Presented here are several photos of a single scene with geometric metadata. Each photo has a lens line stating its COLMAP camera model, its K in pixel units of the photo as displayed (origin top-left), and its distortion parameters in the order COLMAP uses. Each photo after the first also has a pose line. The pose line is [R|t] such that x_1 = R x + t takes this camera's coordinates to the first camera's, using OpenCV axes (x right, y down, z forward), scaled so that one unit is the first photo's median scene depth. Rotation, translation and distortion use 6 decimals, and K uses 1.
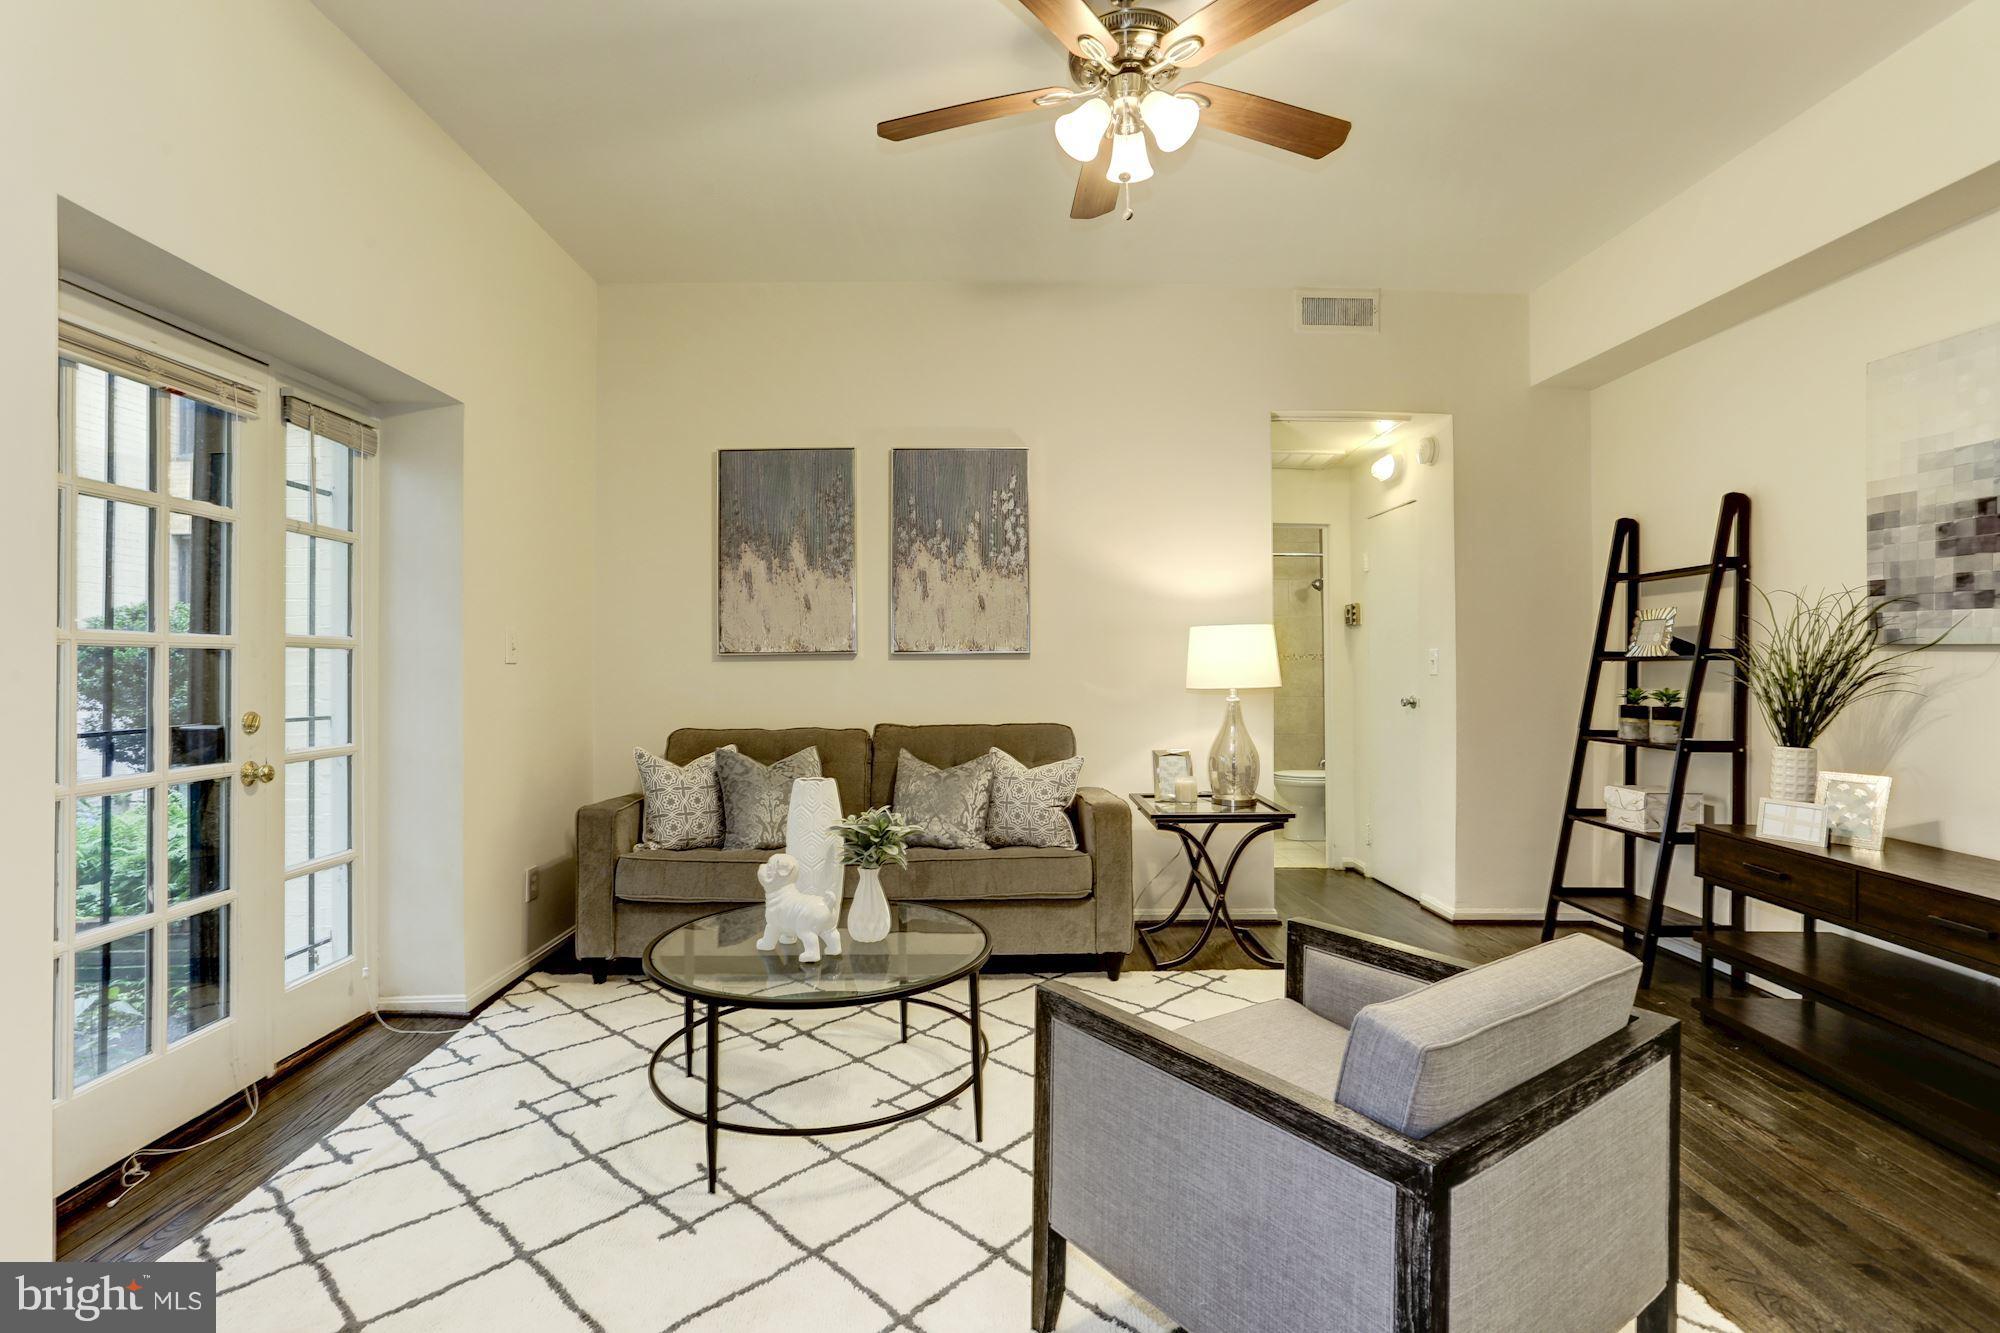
lens RADIAL K [[978.5, 0, 995.8], [0, 978.5, 655.1], [0, 0, 1]] dist [-0.058321, 0.038116]
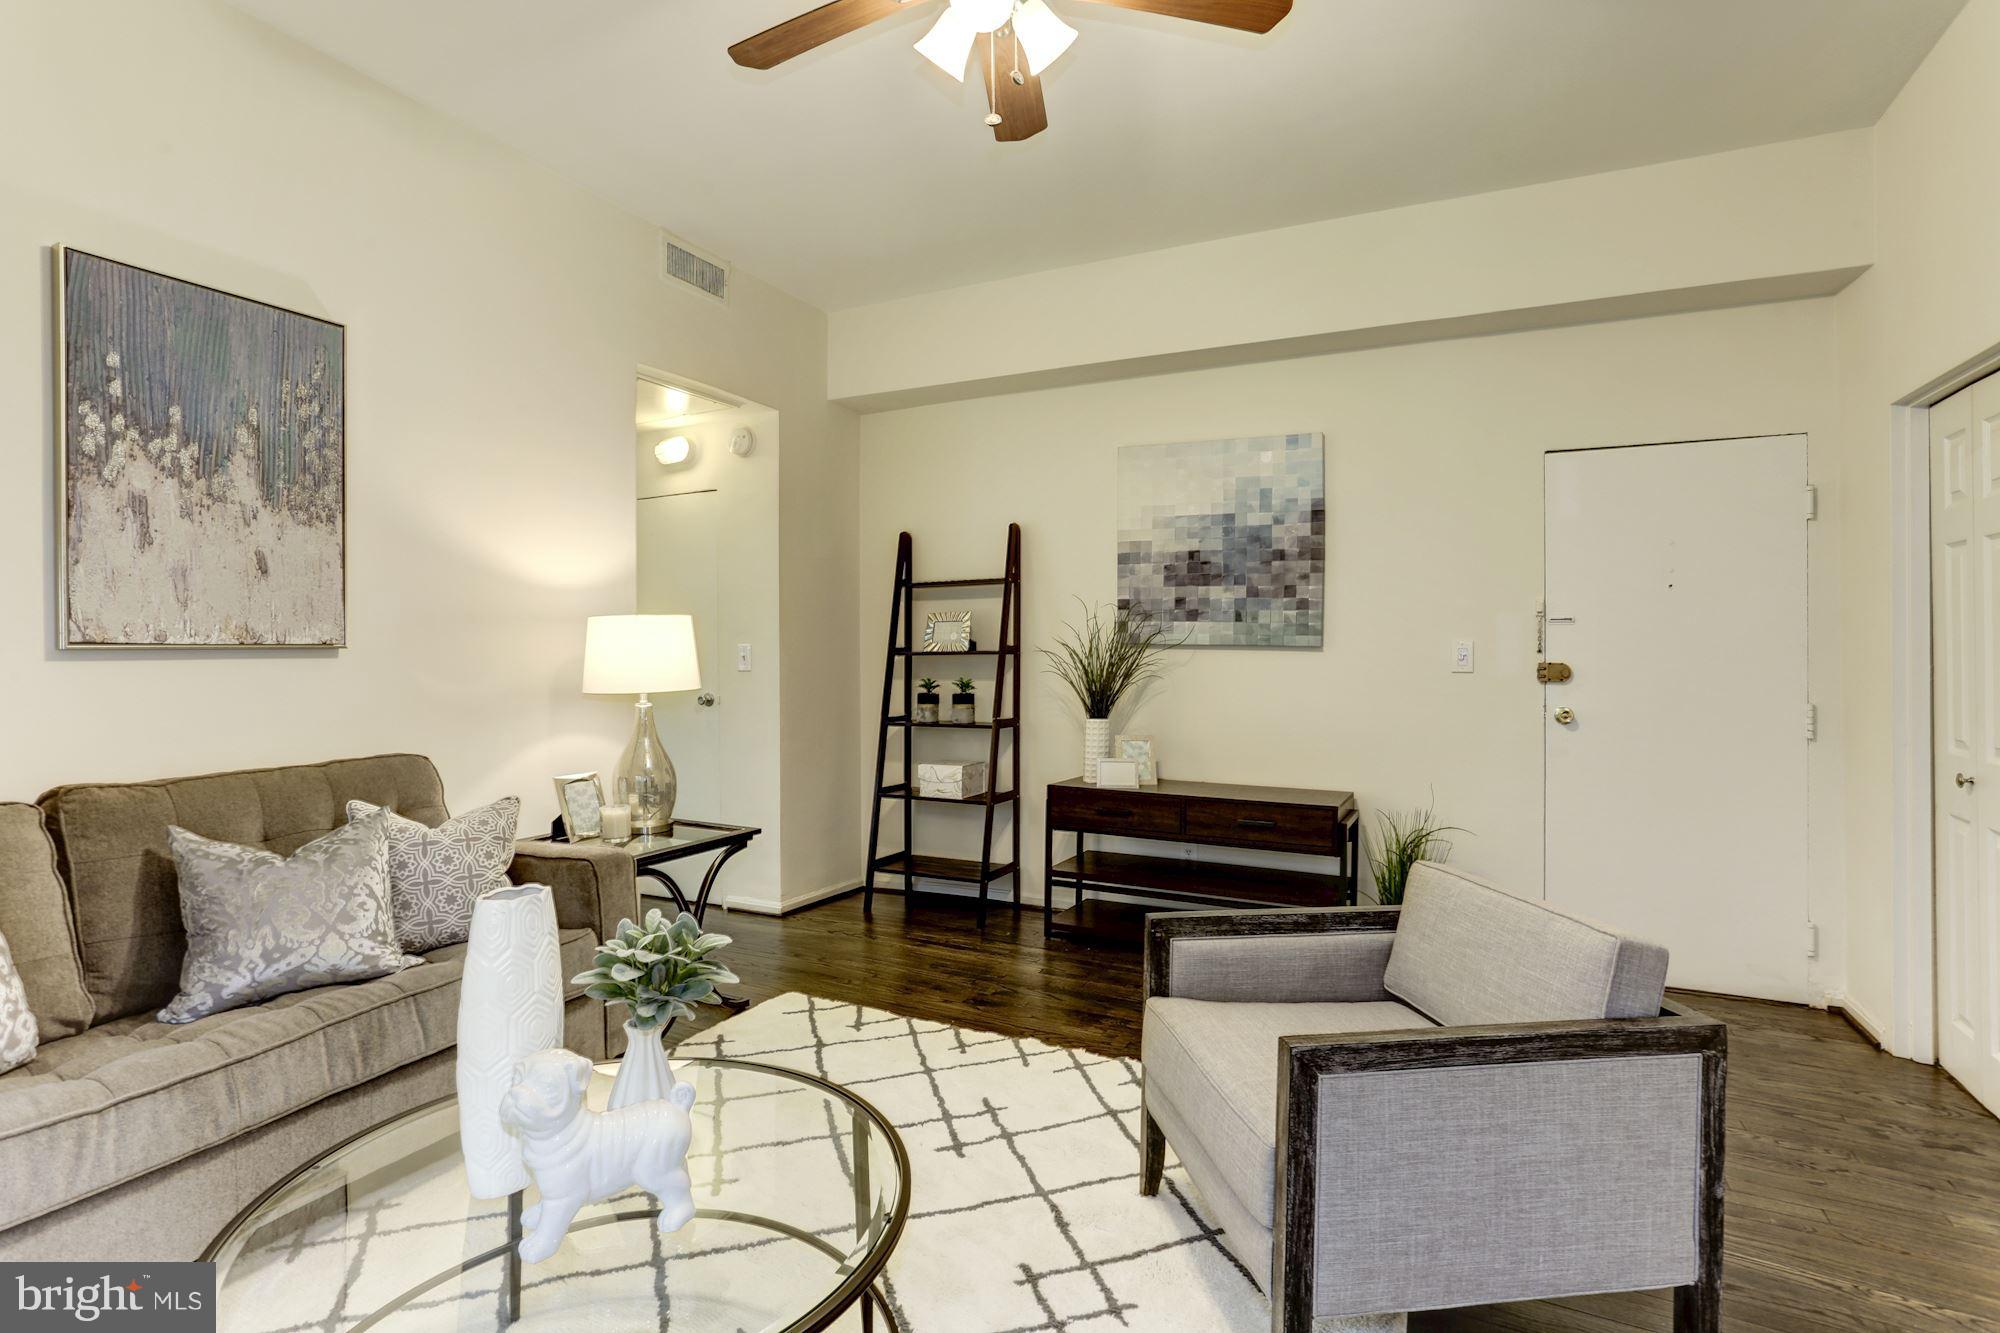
lens RADIAL K [[978.5, 0, 995.8], [0, 978.5, 655.1], [0, 0, 1]] dist [-0.058321, 0.038116]
pose [[0.467031, -0.004147, 0.884231, -0.339119], [-0.001595, 0.999983, 0.005532, -0.001407], [-0.884239, -0.003994, 0.467017, 0.349947]]
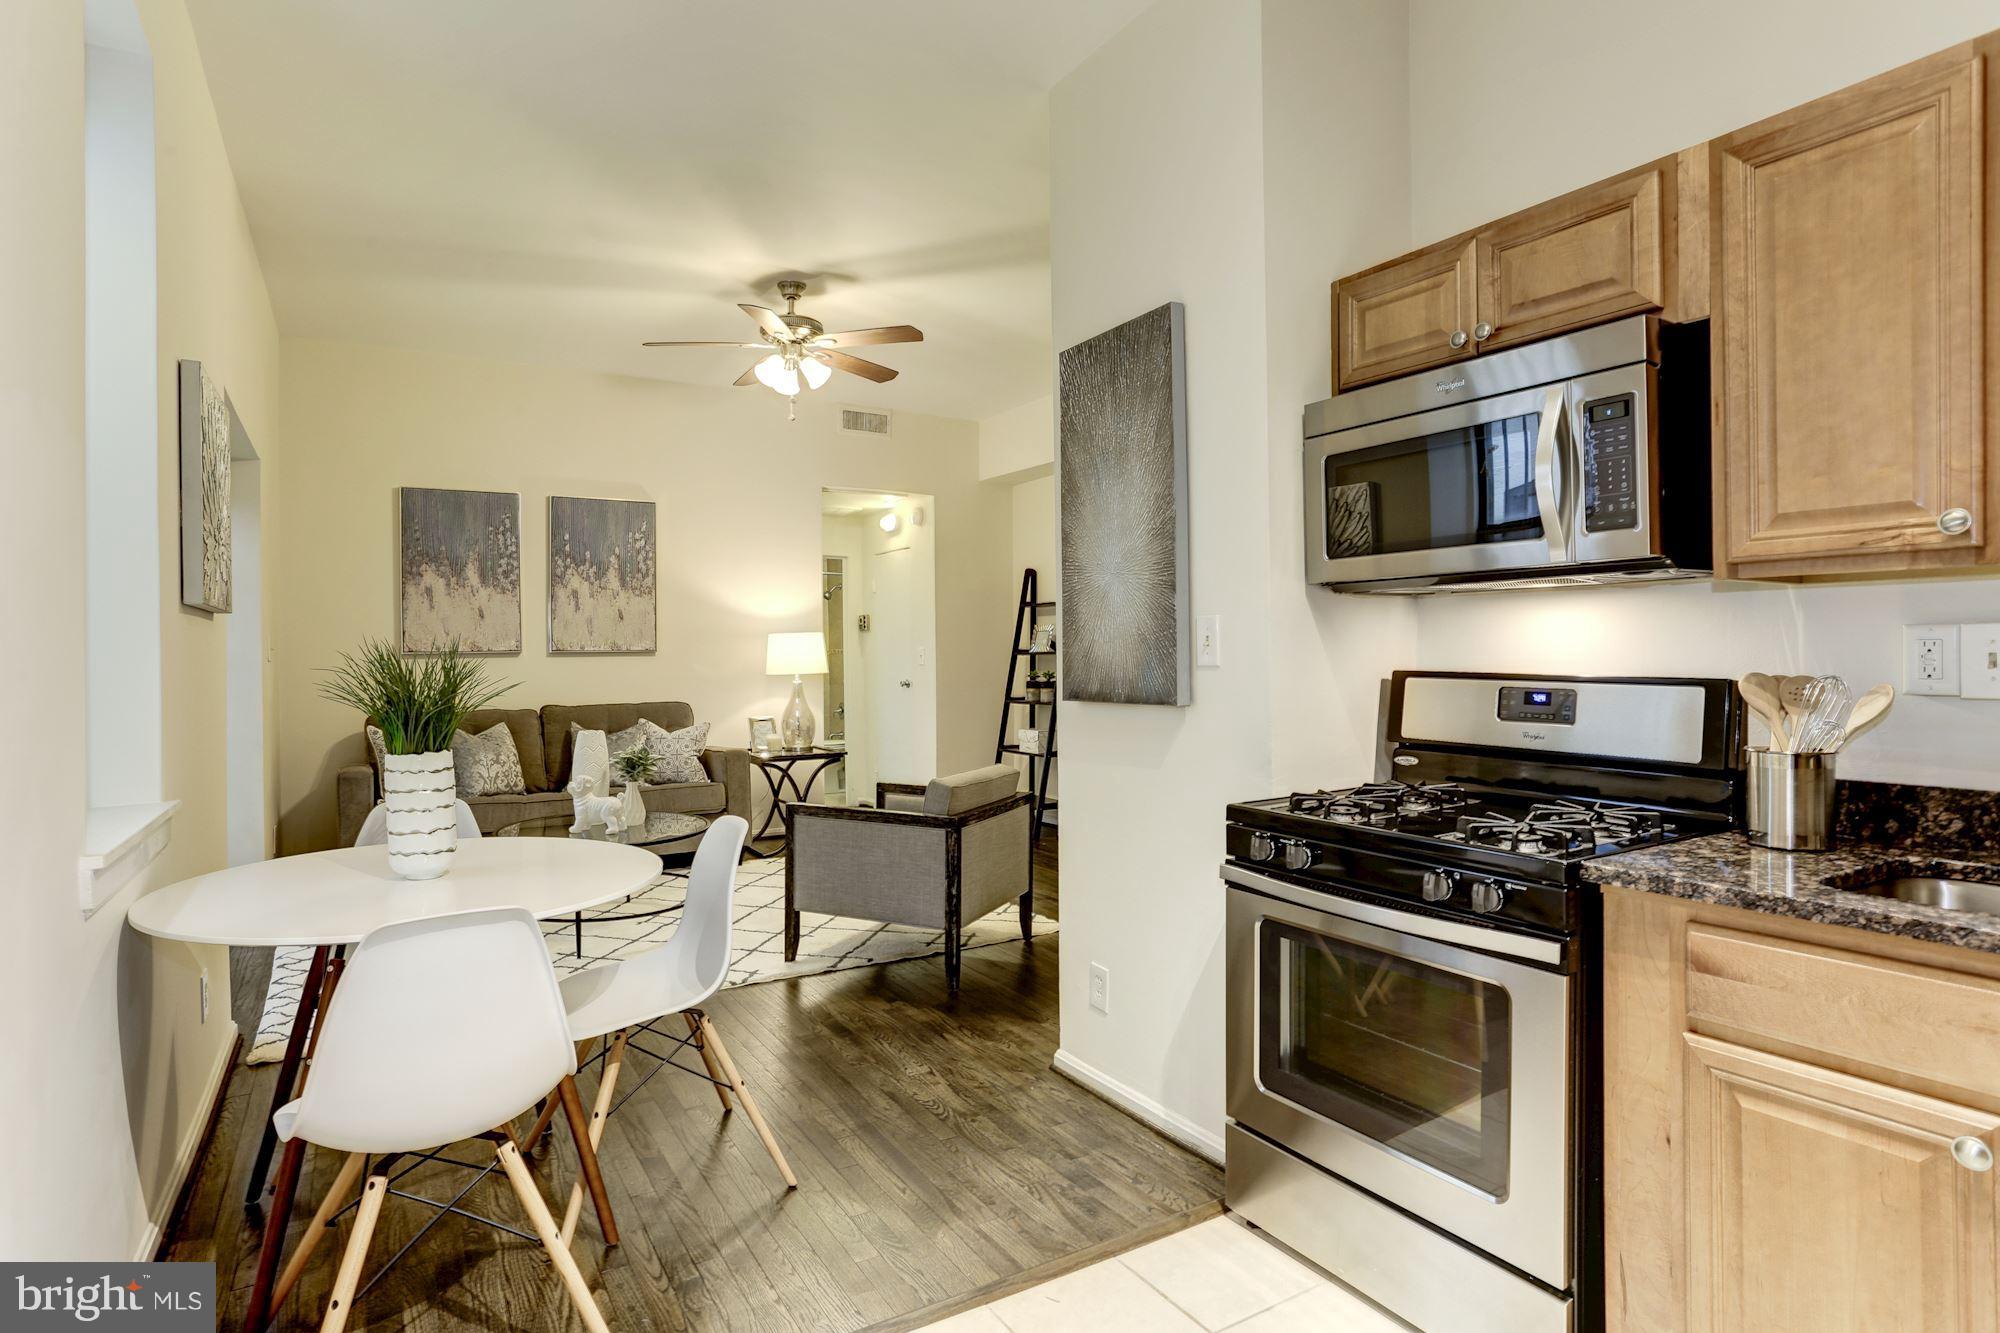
lens RADIAL K [[1053.7, 0, 996.1], [0, 1053.7, 654.8], [0, 0, 1]] dist [-0.052055, 0.031264]
pose [[0.864152, -0.005281, 0.503204, -0.311760], [0.002591, 0.999978, 0.006046, -0.005149], [-0.503225, -0.003921, 0.864147, -0.546346]]
